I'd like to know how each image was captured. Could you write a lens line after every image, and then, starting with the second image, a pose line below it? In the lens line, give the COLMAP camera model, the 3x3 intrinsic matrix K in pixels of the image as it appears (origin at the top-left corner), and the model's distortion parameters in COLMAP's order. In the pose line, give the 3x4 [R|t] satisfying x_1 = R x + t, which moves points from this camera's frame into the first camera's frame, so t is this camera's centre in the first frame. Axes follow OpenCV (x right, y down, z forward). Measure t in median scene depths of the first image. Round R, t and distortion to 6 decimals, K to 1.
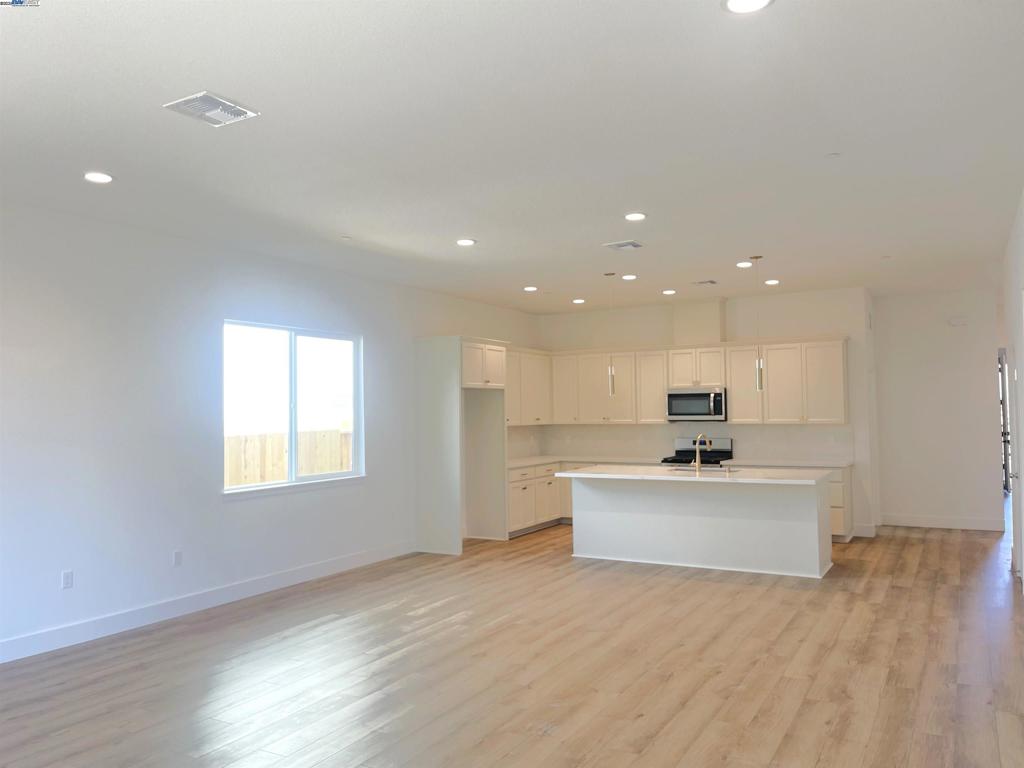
lens RADIAL K [[768.3, 0, 509.6], [0, 768.3, 384.2], [0, 0, 1]] dist [0.063401, -0.077342]
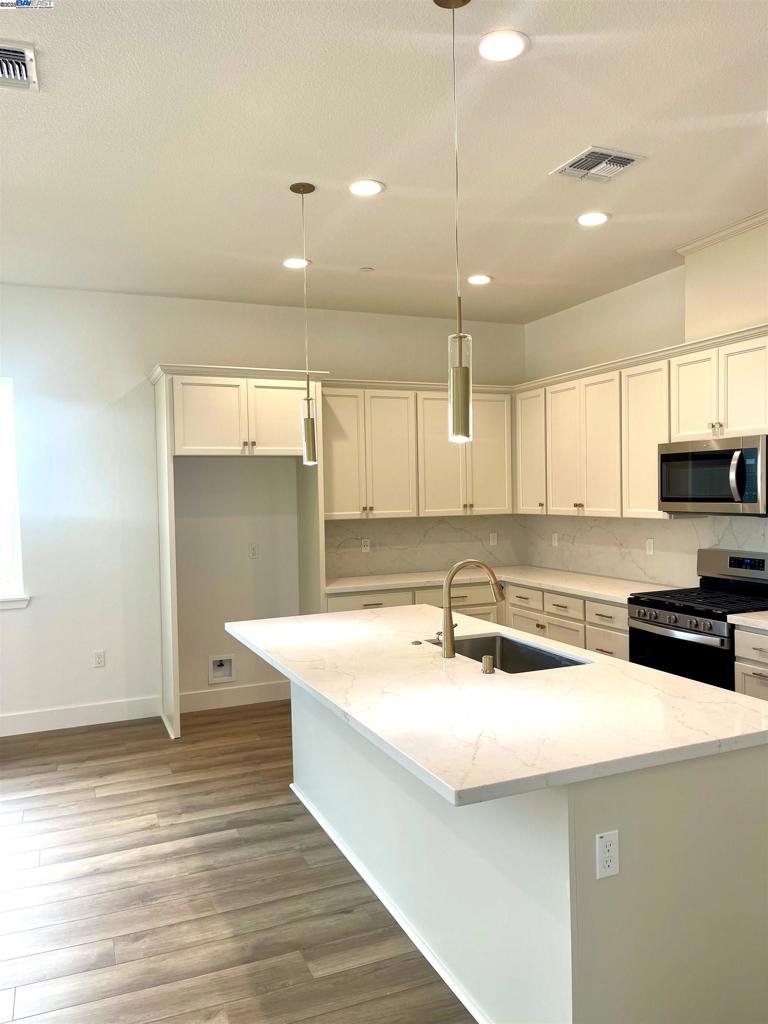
lens RADIAL K [[768.3, 0, 386.1], [0, 768.3, 517.1], [0, 0, 1]] dist [0.063401, -0.077342]
pose [[0.800015, 0.017019, -0.599739, 0.605581], [0.031098, 0.997078, 0.069778, 0.021595], [0.599174, -0.074475, 0.797147, 0.914305]]
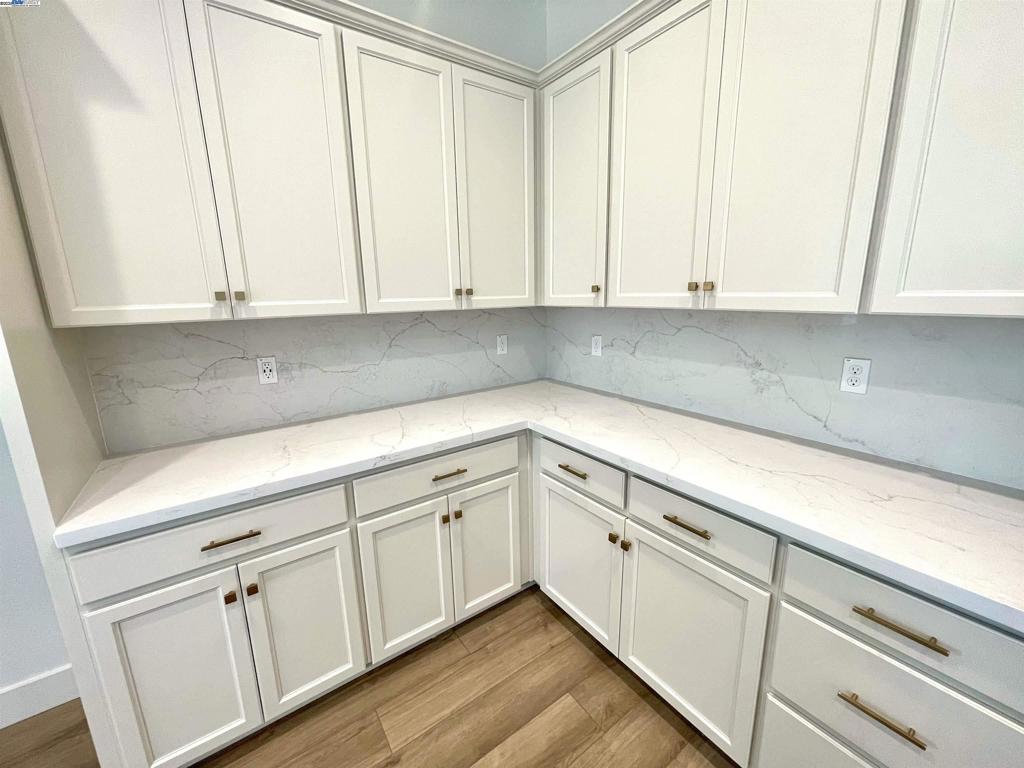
lens RADIAL K [[413.0, 0, 508.8], [0, 413.0, 381.4], [0, 0, 1]] dist [-0.004221, 0.000039]
pose [[0.910015, 0.083012, -0.406180, 0.229086], [0.022156, 0.968610, 0.247595, 0.071791], [0.413984, -0.234314, 0.879610, 1.543092]]
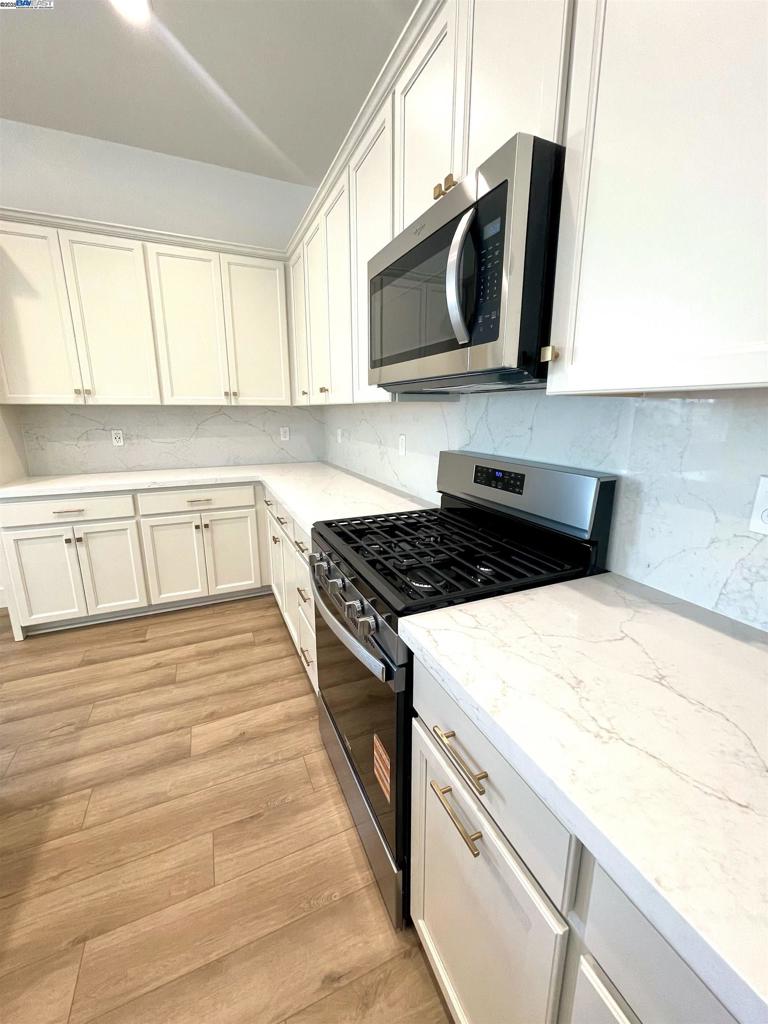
lens RADIAL K [[413.0, 0, 385.8], [0, 413.0, 506.4], [0, 0, 1]] dist [-0.004221, 0.000039]
pose [[0.813814, 0.145034, -0.562736, 0.513775], [0.008877, 0.965140, 0.261584, 0.084977], [0.581058, -0.217876, 0.784157, 1.509498]]
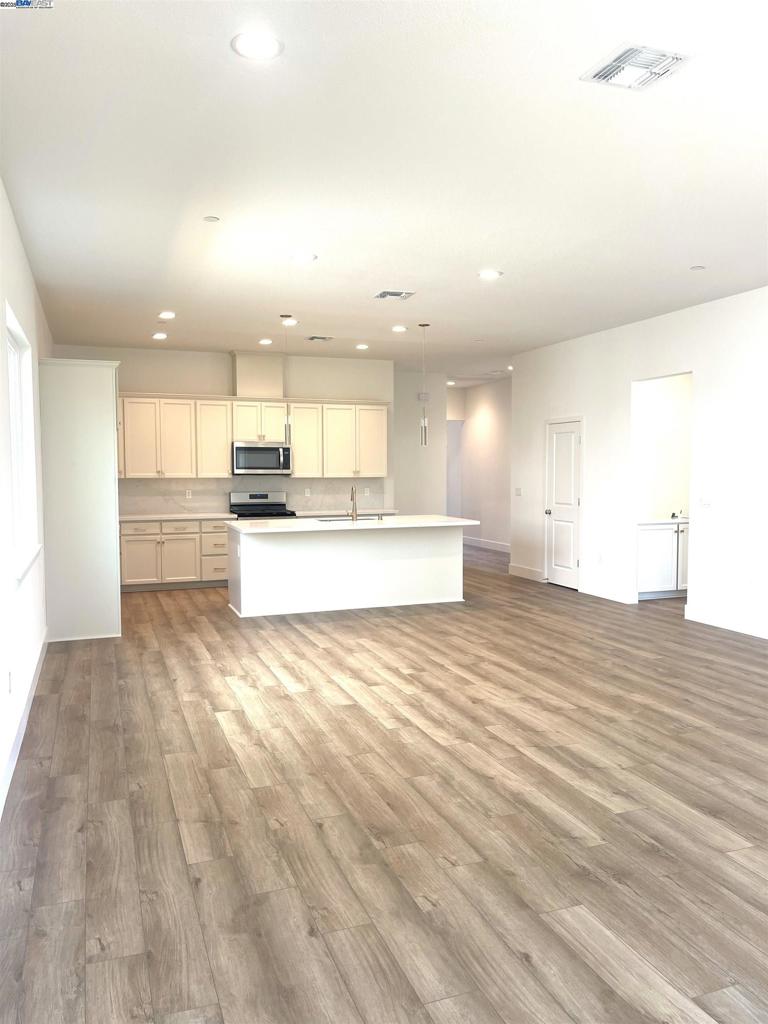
lens RADIAL K [[768.3, 0, 374.1], [0, 768.3, 516.8], [0, 0, 1]] dist [0.063401, -0.077342]
pose [[0.643142, -0.035583, 0.764920, -0.738192], [-0.033651, 0.996641, 0.074656, 0.038135], [-0.765007, -0.073755, 0.639785, 0.408531]]
